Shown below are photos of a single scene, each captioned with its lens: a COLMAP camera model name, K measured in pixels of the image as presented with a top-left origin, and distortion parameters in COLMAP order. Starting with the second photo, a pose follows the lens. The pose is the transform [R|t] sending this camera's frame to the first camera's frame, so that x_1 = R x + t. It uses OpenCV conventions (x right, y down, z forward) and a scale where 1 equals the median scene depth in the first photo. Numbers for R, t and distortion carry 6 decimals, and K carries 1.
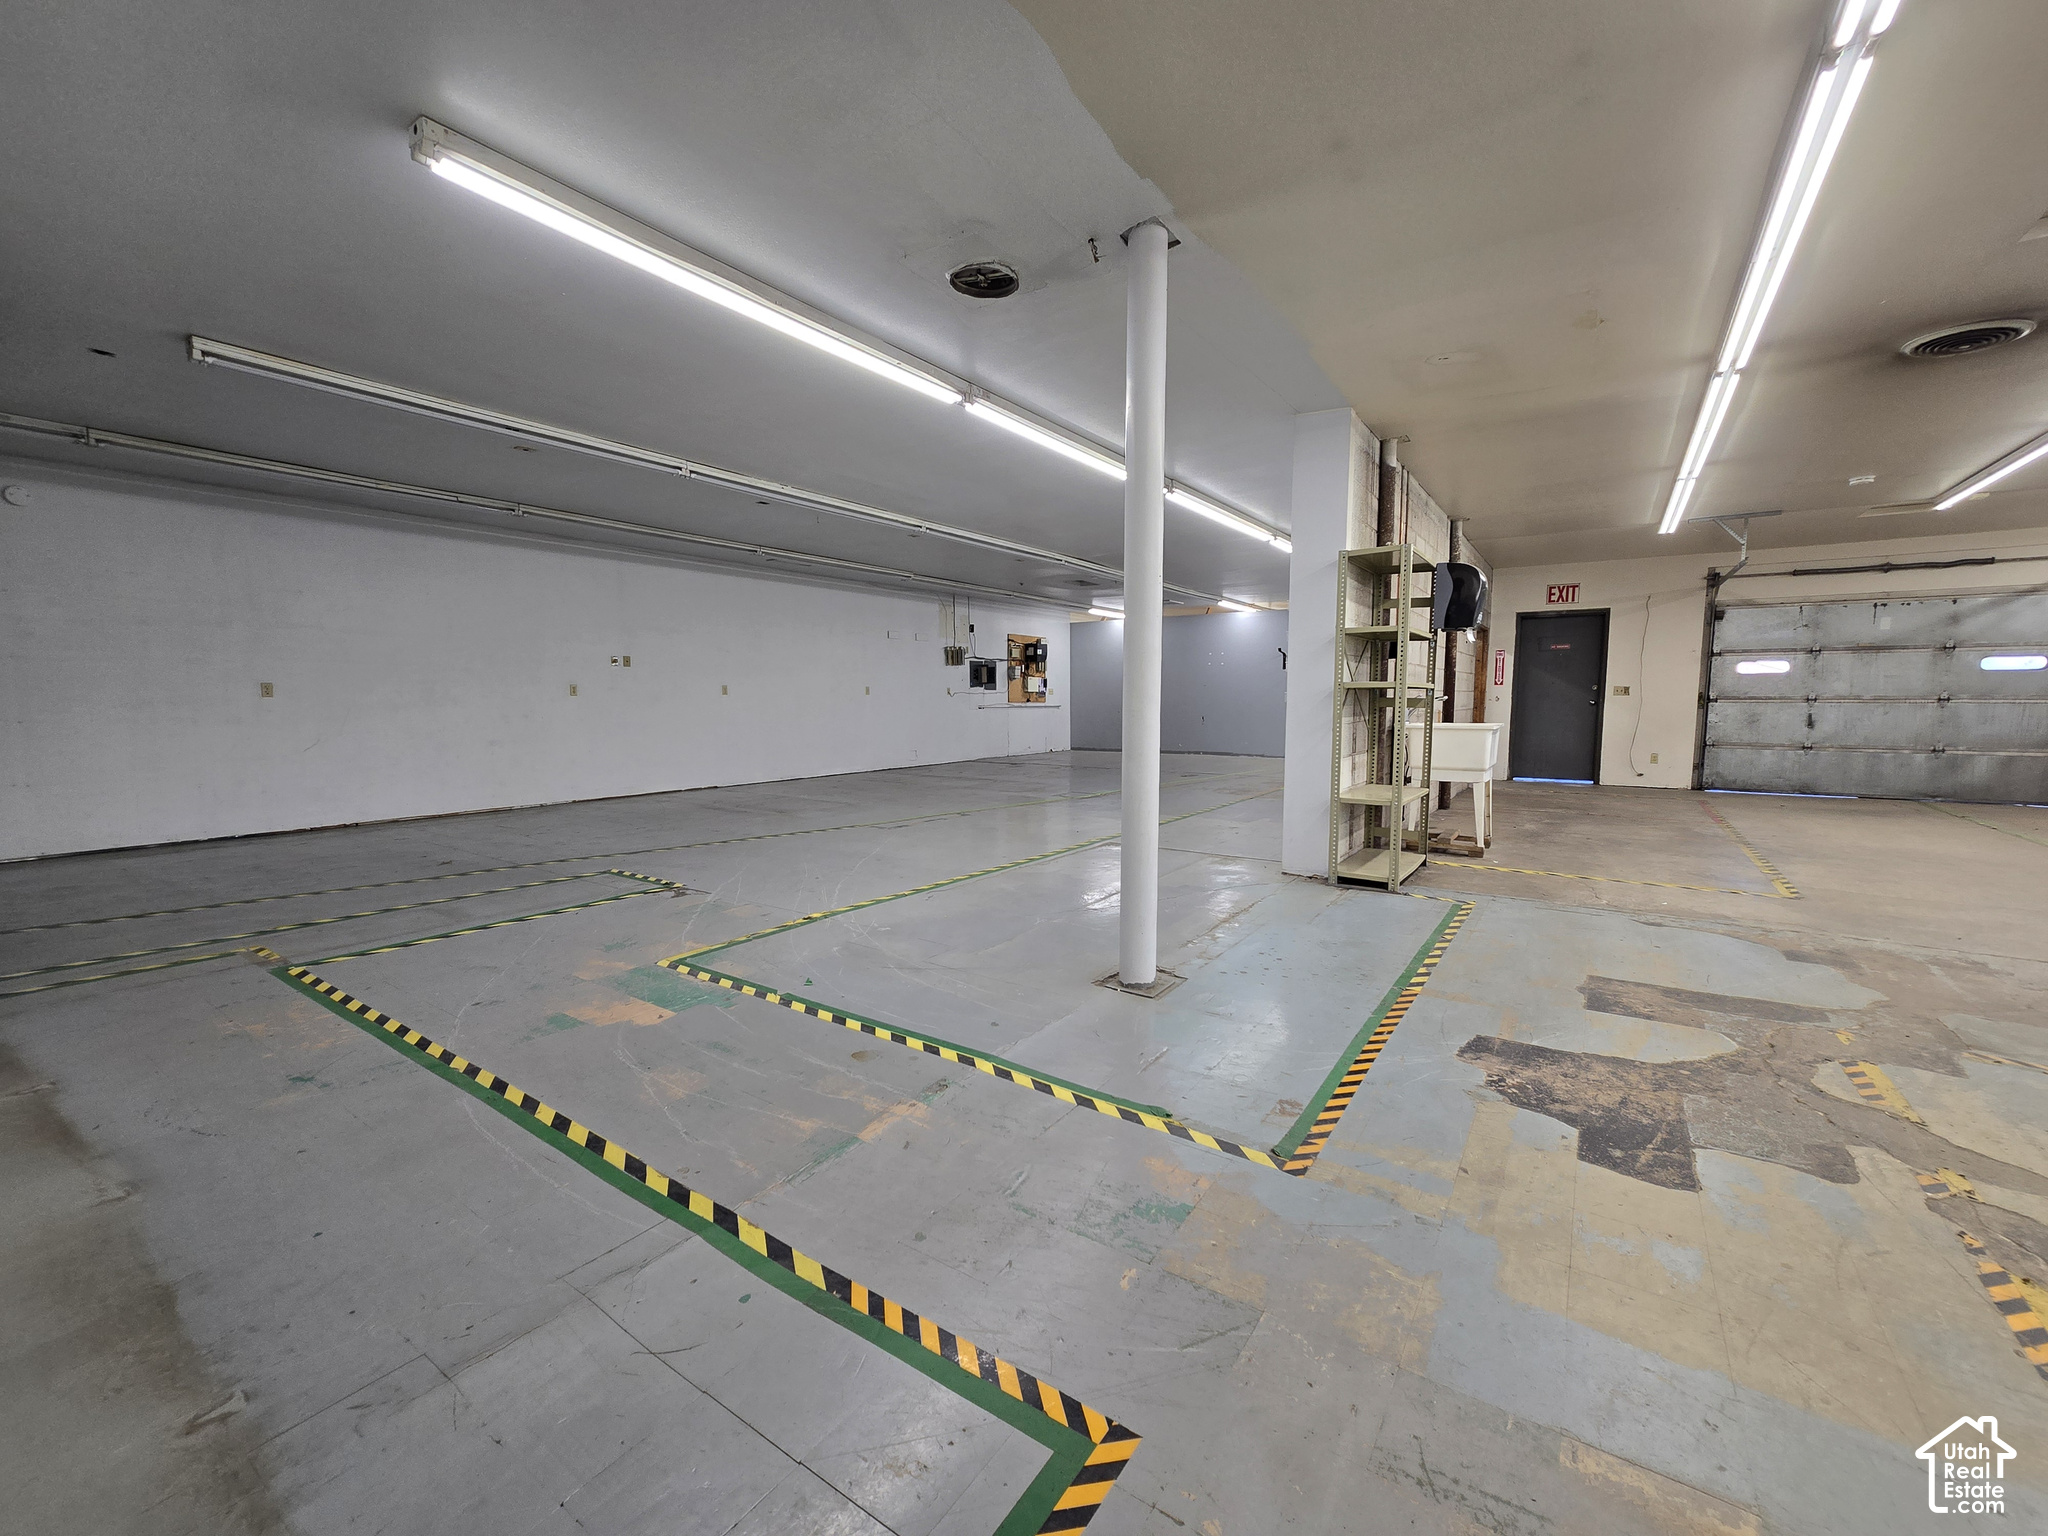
lens RADIAL K [[831.7, 0, 1031.0], [0, 831.7, 774.4], [0, 0, 1]] dist [-0.002493, 0.000607]
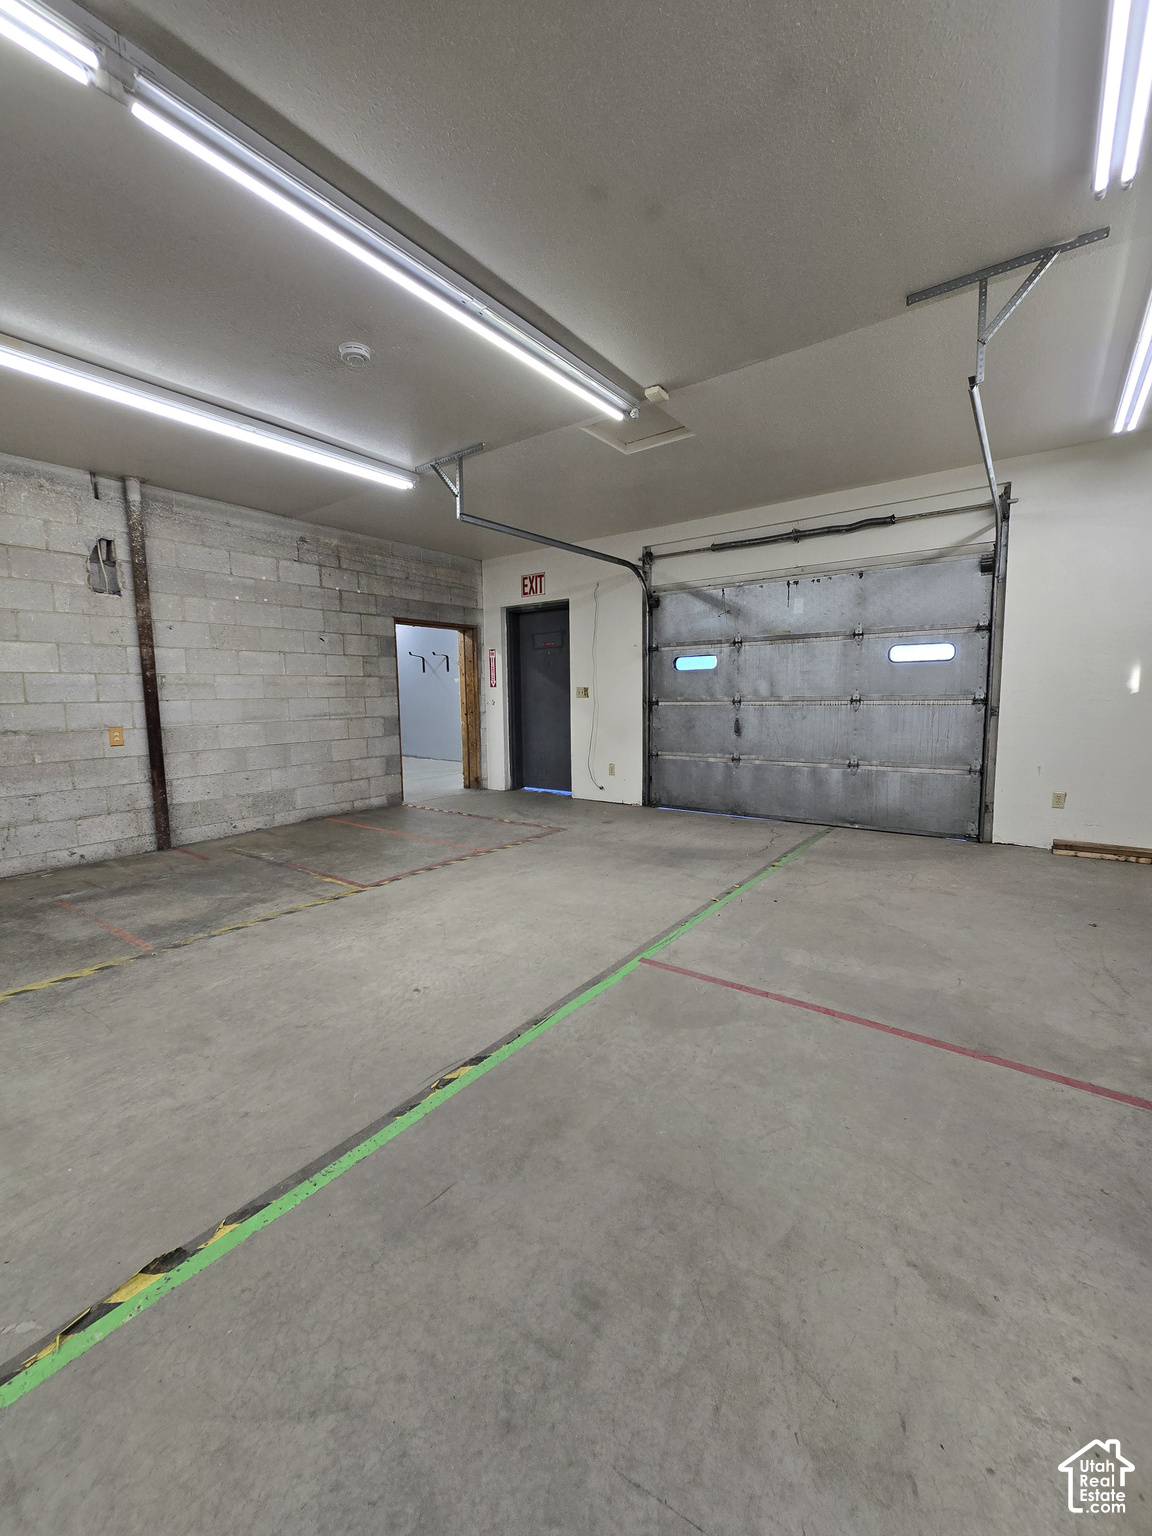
lens RADIAL K [[623.8, 0, 571.8], [0, 623.8, 762.1], [0, 0, 1]] dist [-0.002493, 0.000607]
pose [[0.999214, -0.007193, -0.038978, 0.772496], [0.007600, 0.999918, 0.010319, -0.035915], [0.038901, -0.010608, 0.999187, 0.358777]]
